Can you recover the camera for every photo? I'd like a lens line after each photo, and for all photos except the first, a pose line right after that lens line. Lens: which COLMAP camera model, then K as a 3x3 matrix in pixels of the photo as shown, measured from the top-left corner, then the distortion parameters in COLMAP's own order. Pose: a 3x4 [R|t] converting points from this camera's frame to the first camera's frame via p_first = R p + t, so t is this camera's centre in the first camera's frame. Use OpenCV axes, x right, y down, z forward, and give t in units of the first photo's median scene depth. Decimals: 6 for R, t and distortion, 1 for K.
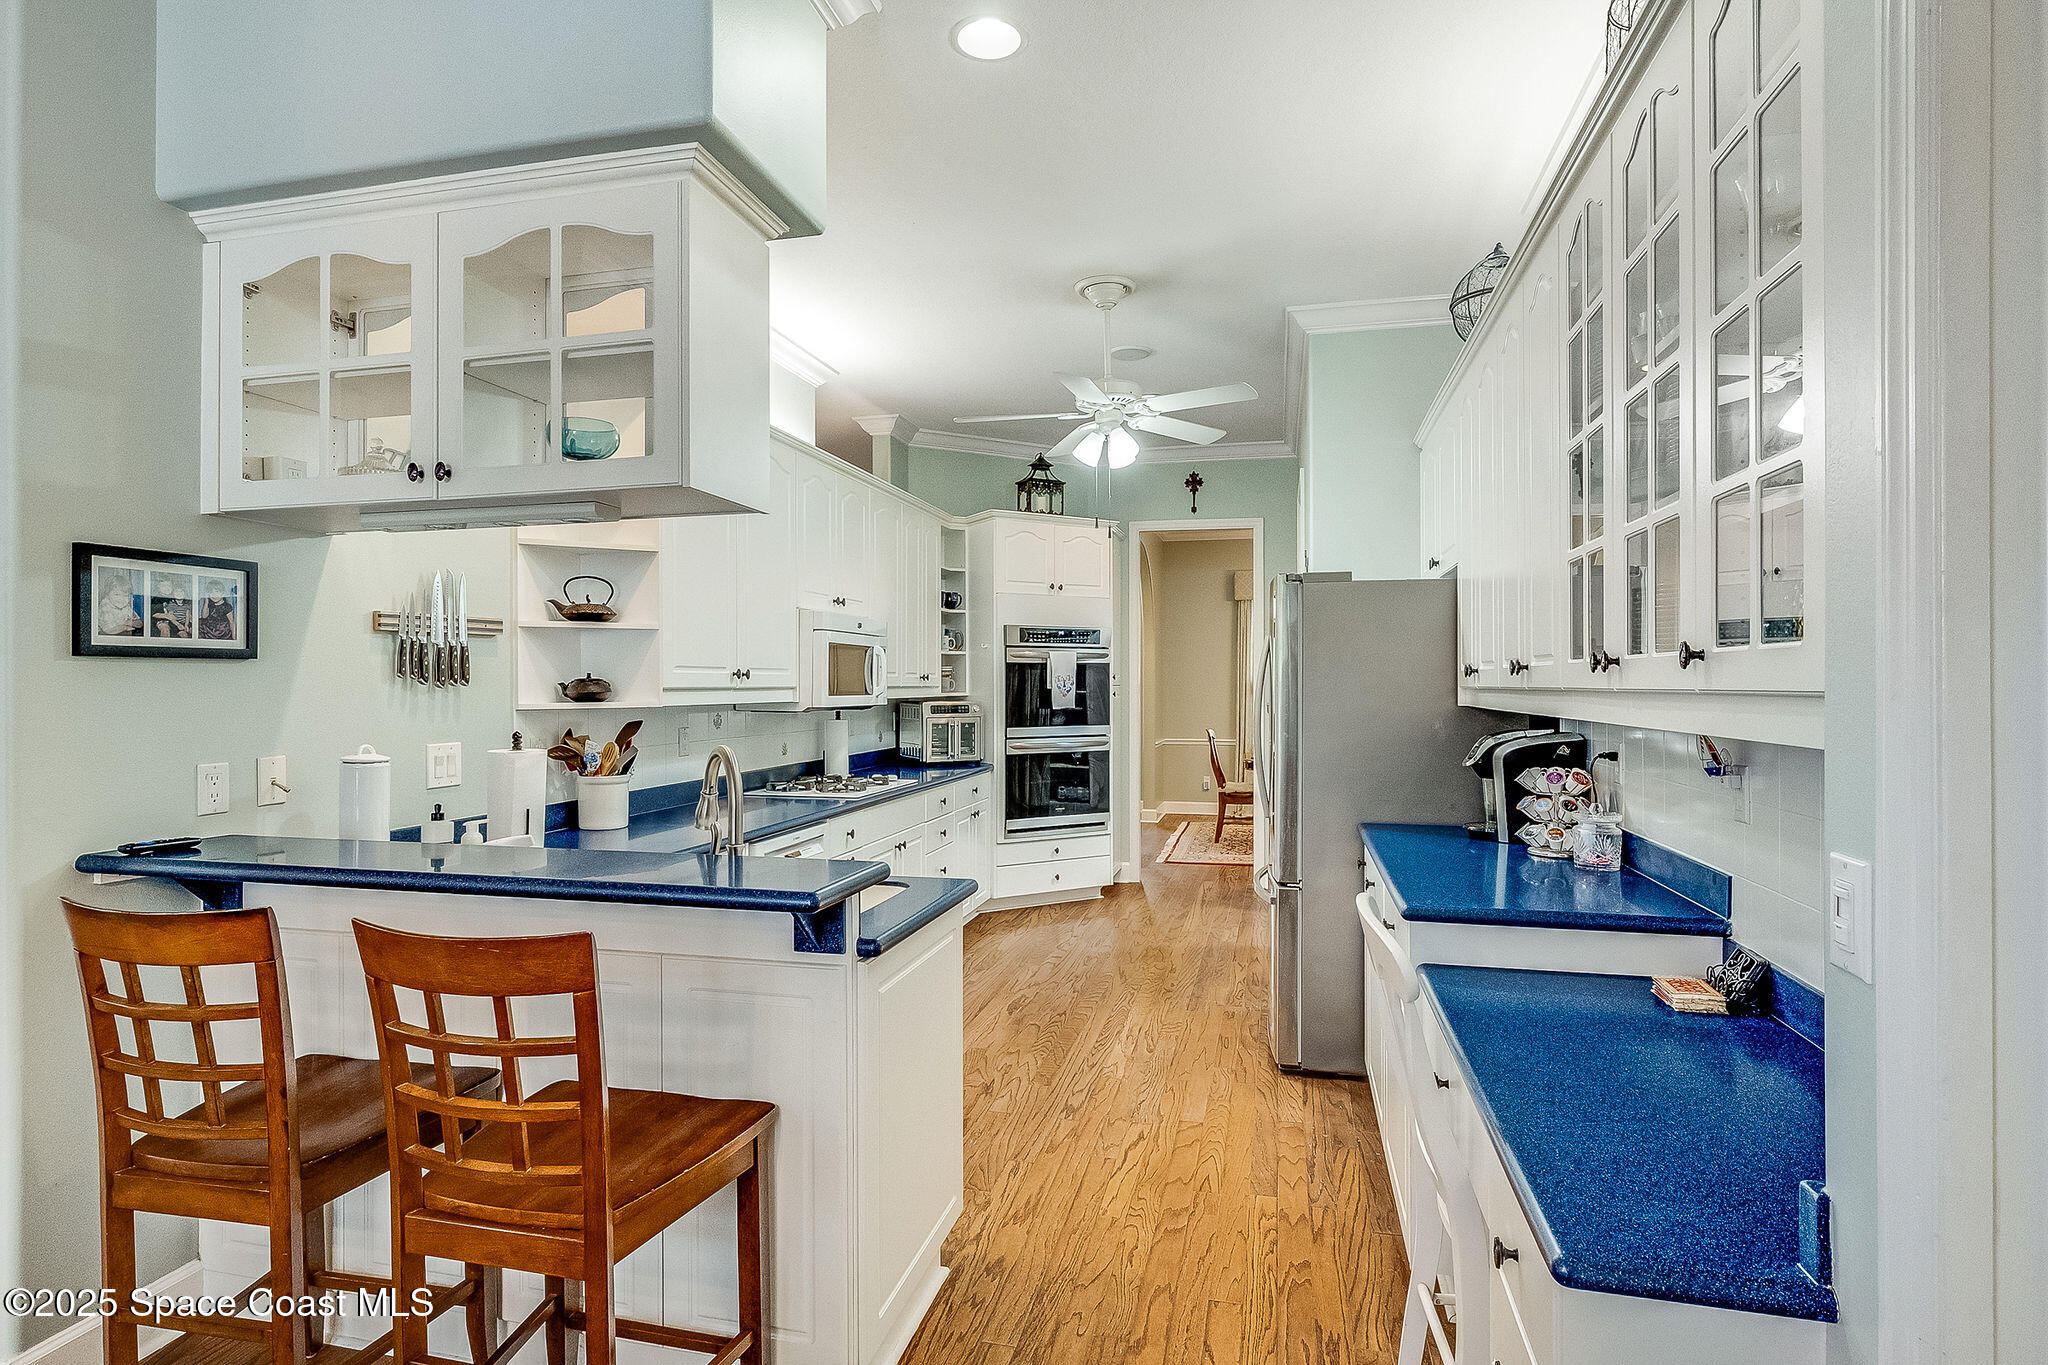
lens RADIAL K [[1049.4, 0, 1024.0], [0, 1049.4, 682.5], [0, 0, 1]] dist [0.000520, 0.000090]
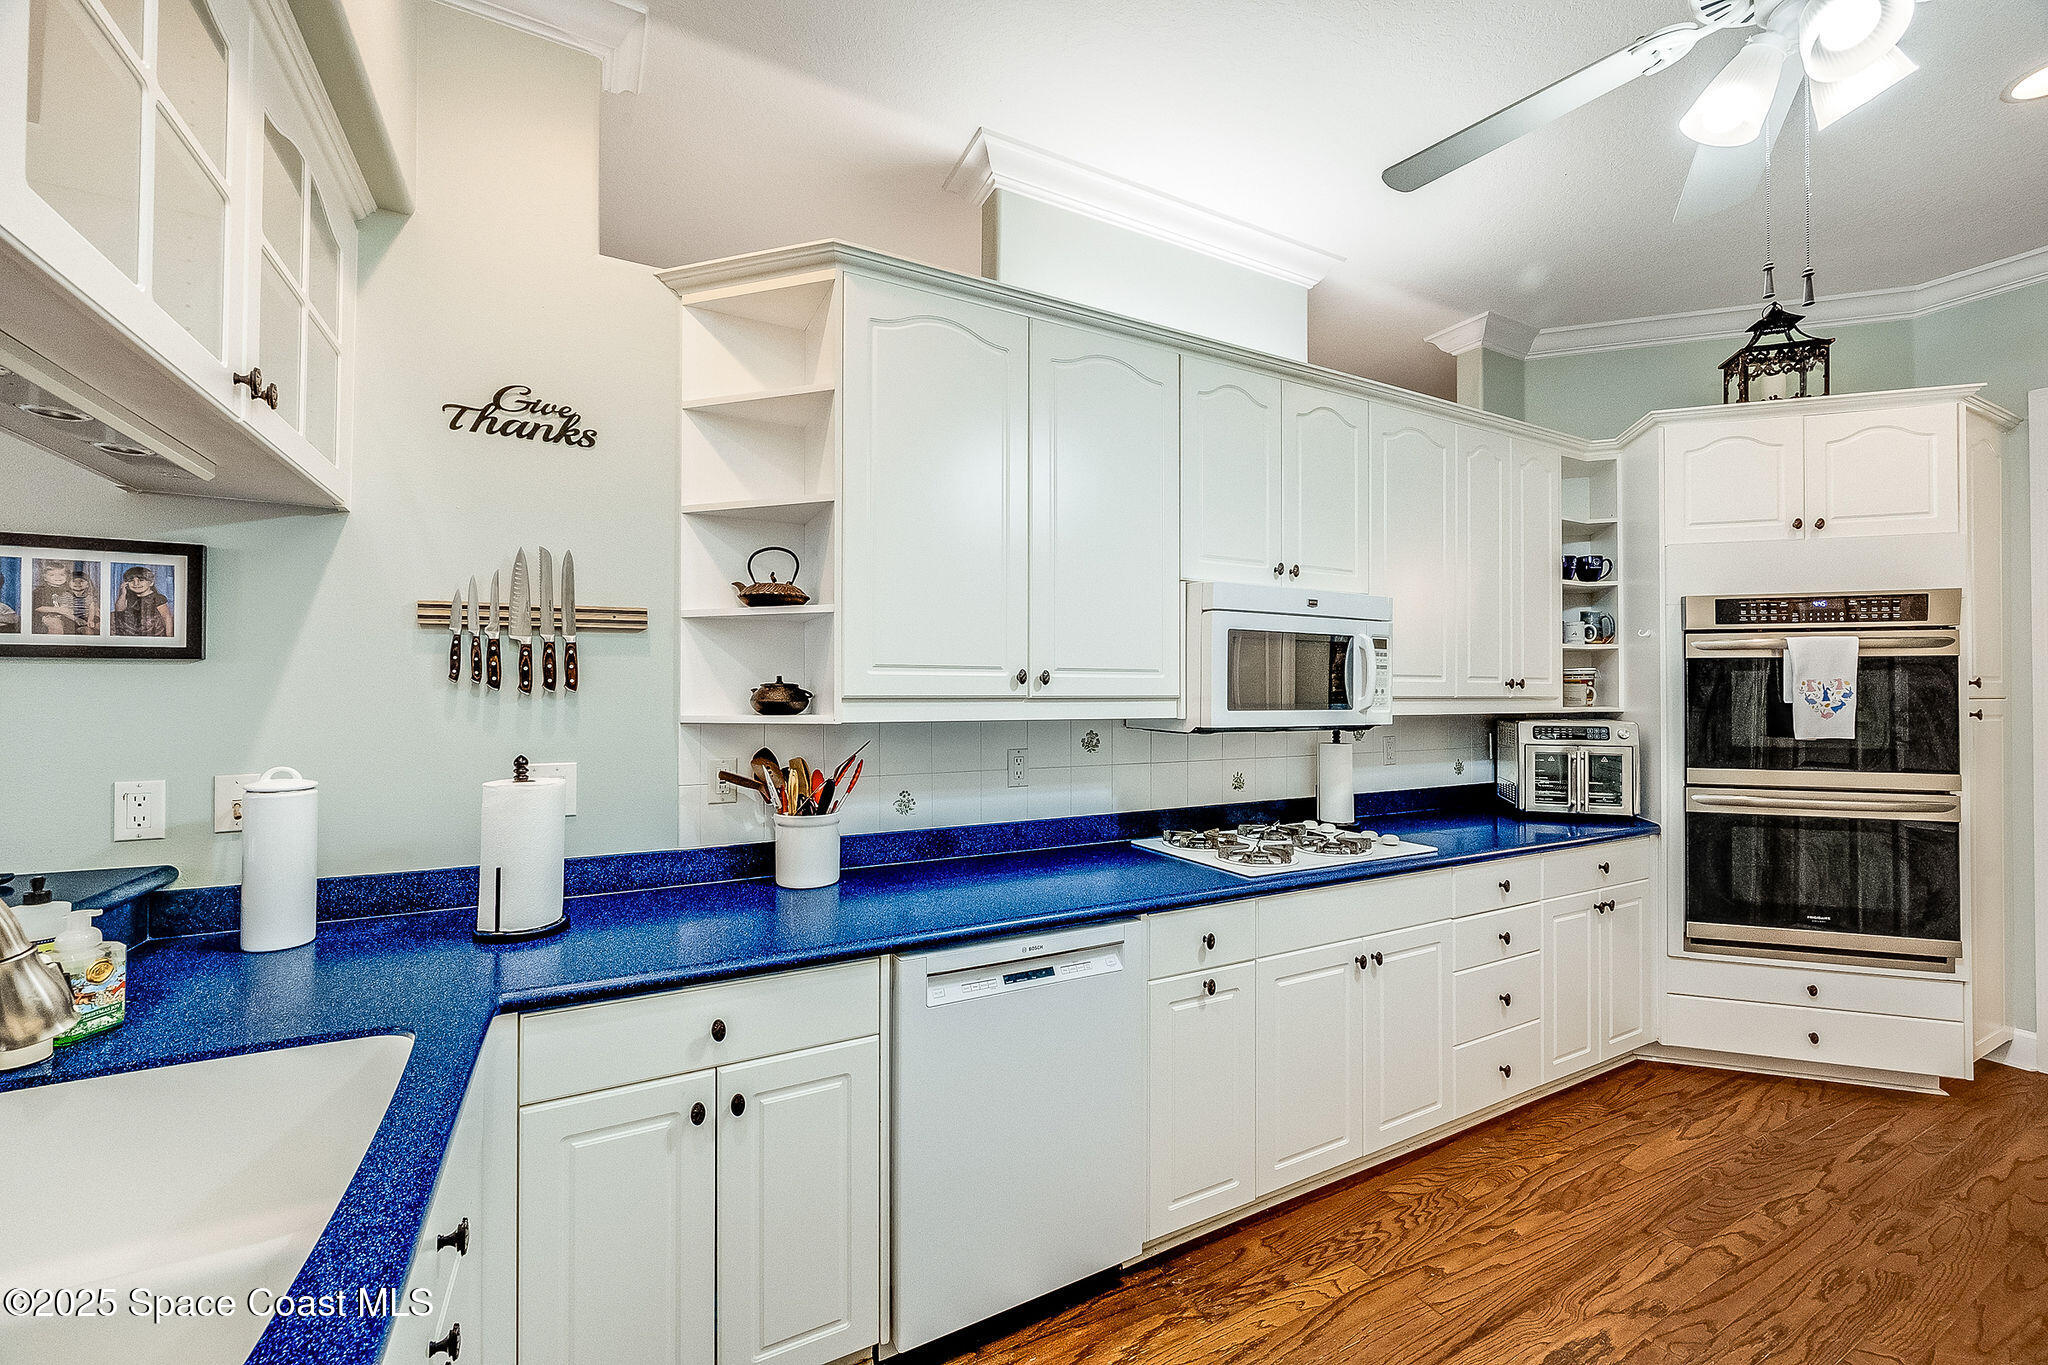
lens RADIAL K [[808.9, 0, 1024.0], [0, 808.9, 682.5], [0, 0, 1]] dist [-0.000225, 0.000094]
pose [[0.669307, -0.004354, -0.742973, 0.075700], [-0.003404, 0.999954, -0.008926, 0.000020], [0.742978, 0.008503, 0.669262, 0.416501]]
